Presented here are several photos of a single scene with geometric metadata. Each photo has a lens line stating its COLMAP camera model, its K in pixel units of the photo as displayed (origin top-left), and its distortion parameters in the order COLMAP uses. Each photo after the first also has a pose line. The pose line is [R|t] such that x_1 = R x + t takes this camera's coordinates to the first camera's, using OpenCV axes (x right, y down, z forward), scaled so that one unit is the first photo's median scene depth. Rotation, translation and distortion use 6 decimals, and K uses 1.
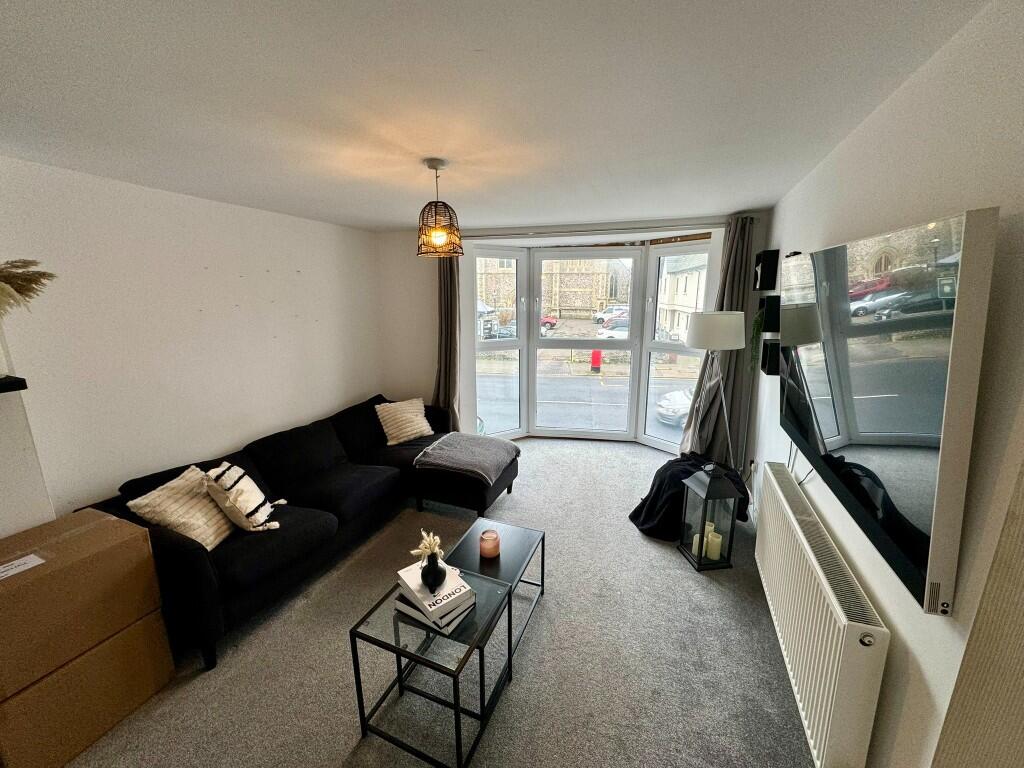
lens RADIAL K [[401.0, 0, 512.0], [0, 401.0, 384.0], [0, 0, 1]] dist [-0.000291, -0.000019]
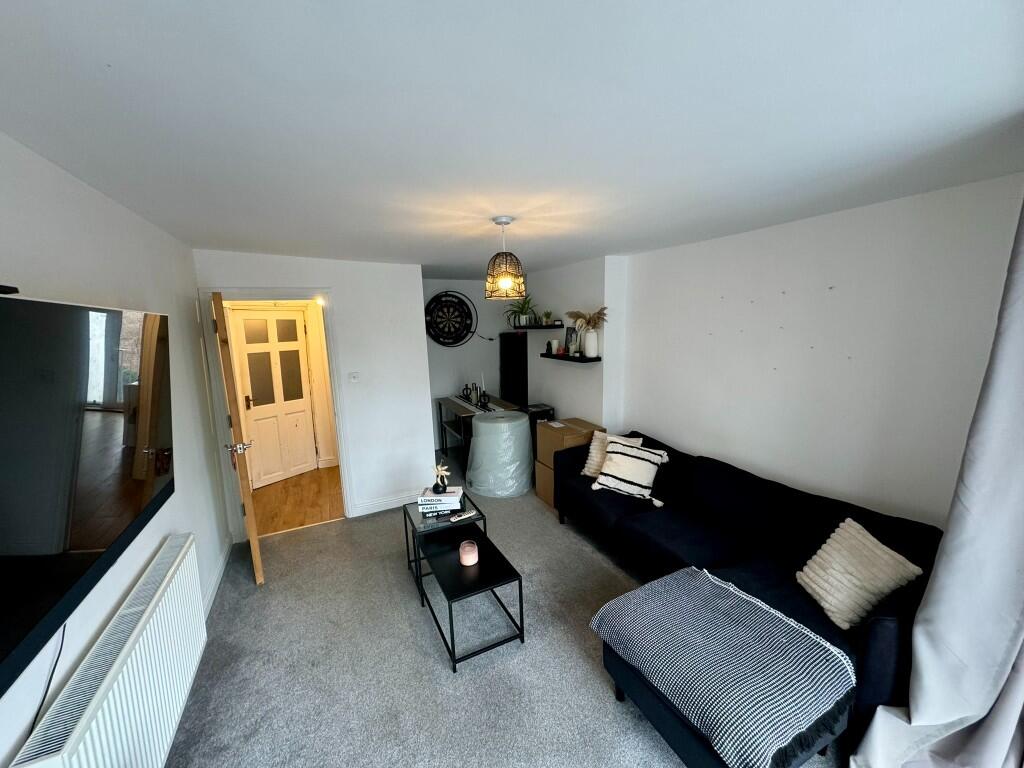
lens RADIAL K [[401.0, 0, 512.0], [0, 401.0, 384.0], [0, 0, 1]] dist [-0.000291, -0.000019]
pose [[-0.667655, 0.145273, -0.730159, 0.486530], [-0.130084, 0.942923, 0.306553, -0.320556], [0.733018, 0.299653, -0.610650, 1.290459]]
